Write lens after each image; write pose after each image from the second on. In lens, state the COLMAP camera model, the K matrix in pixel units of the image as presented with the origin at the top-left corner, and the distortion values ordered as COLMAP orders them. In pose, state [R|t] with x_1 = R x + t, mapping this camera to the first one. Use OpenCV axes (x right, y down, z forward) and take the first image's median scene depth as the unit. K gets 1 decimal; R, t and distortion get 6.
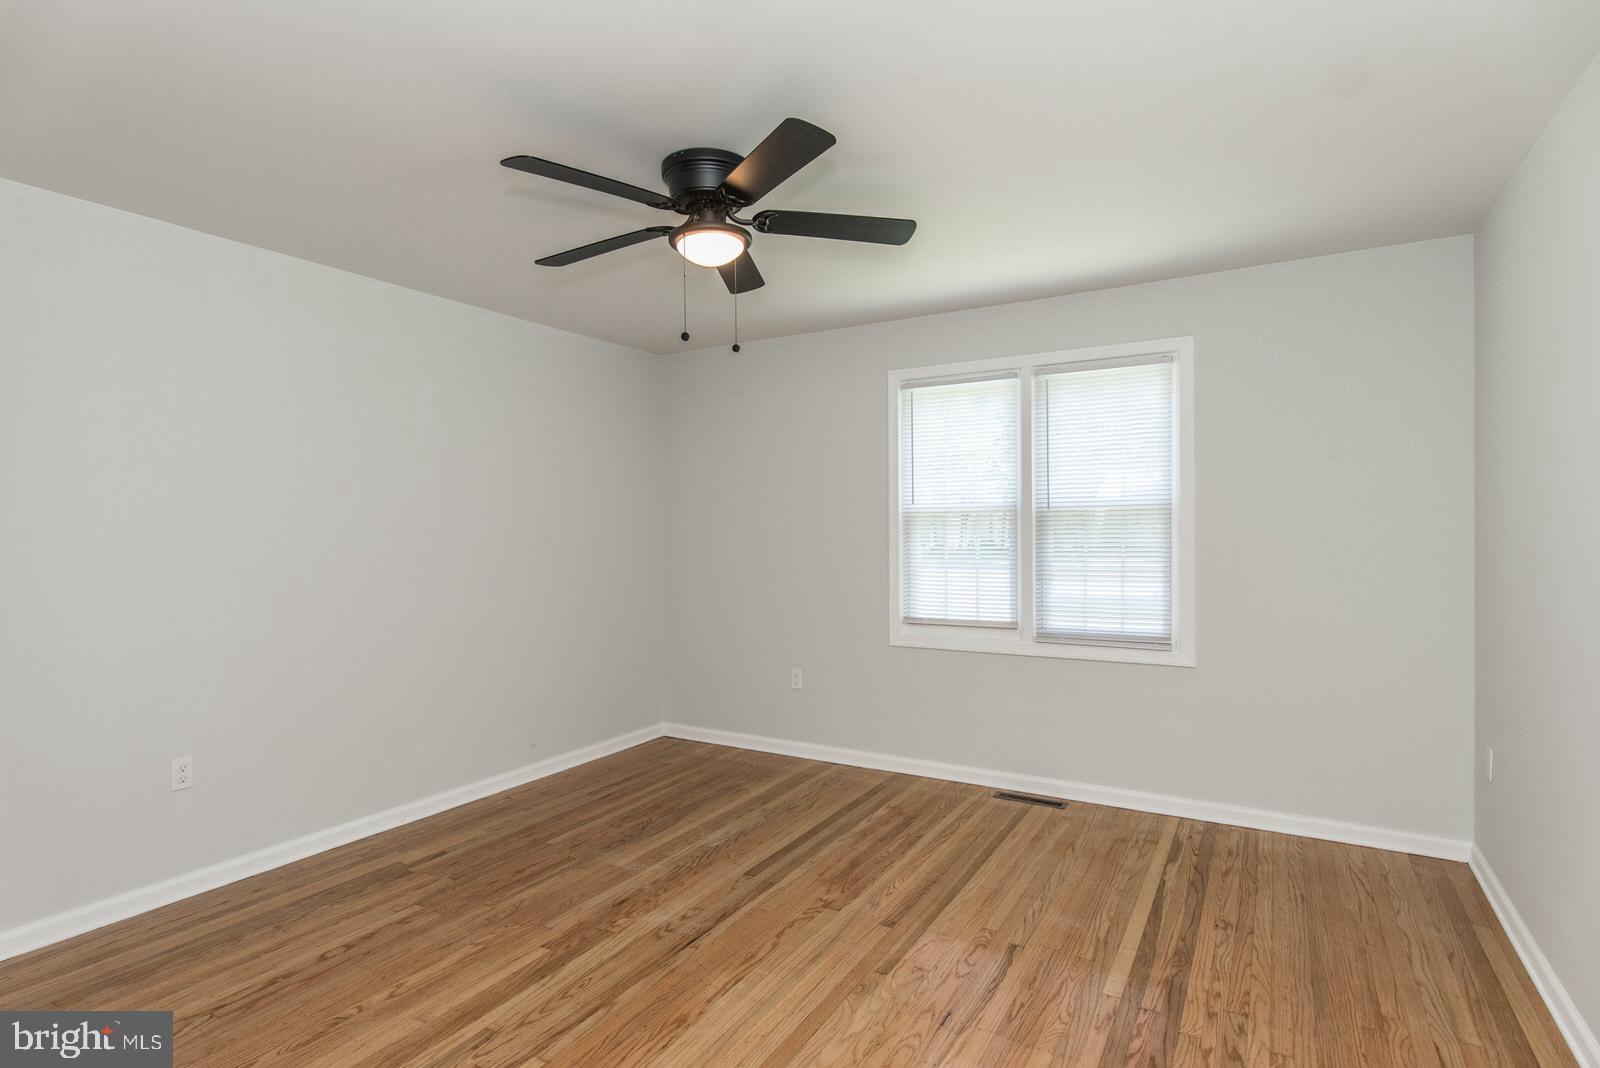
lens RADIAL K [[787.6, 0, 799.8], [0, 787.6, 549.0], [0, 0, 1]] dist [0.006320, -0.001180]
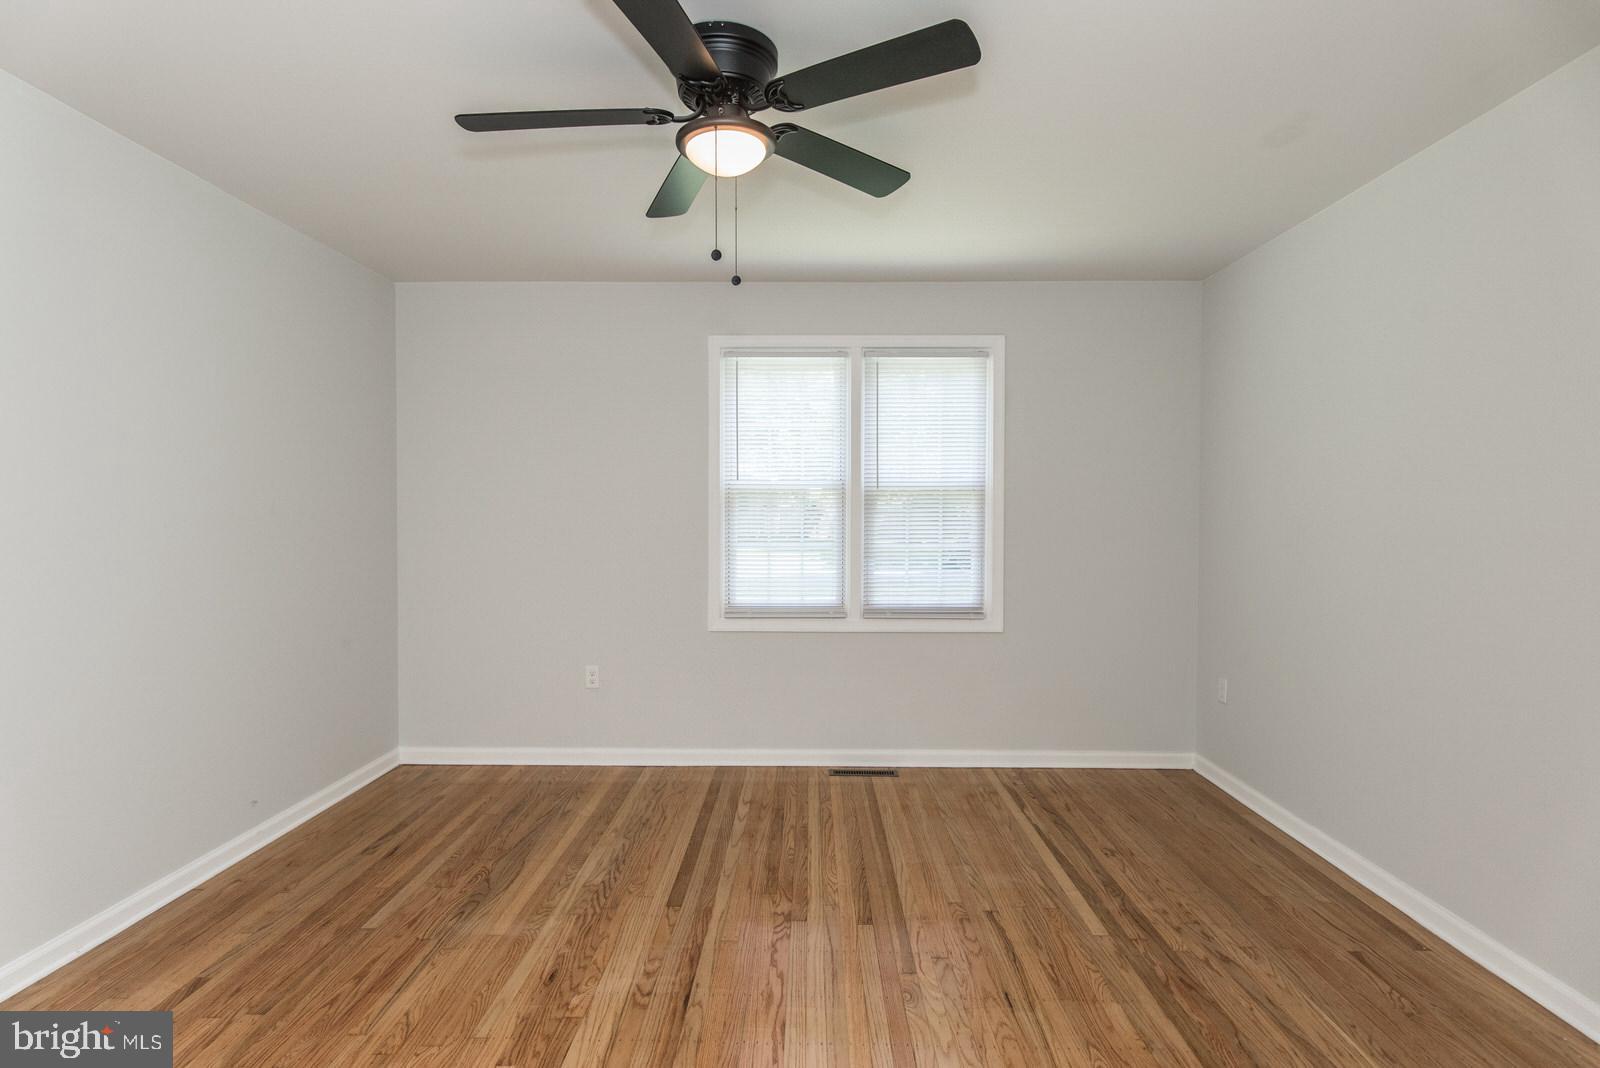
lens RADIAL K [[787.6, 0, 771.4], [0, 787.6, 580.8], [0, 0, 1]] dist [0.006320, -0.001180]
pose [[0.874295, -0.034650, 0.484157, -0.316701], [0.002589, 0.997767, 0.066733, -0.002827], [-0.485388, -0.057091, 0.872433, 0.173821]]
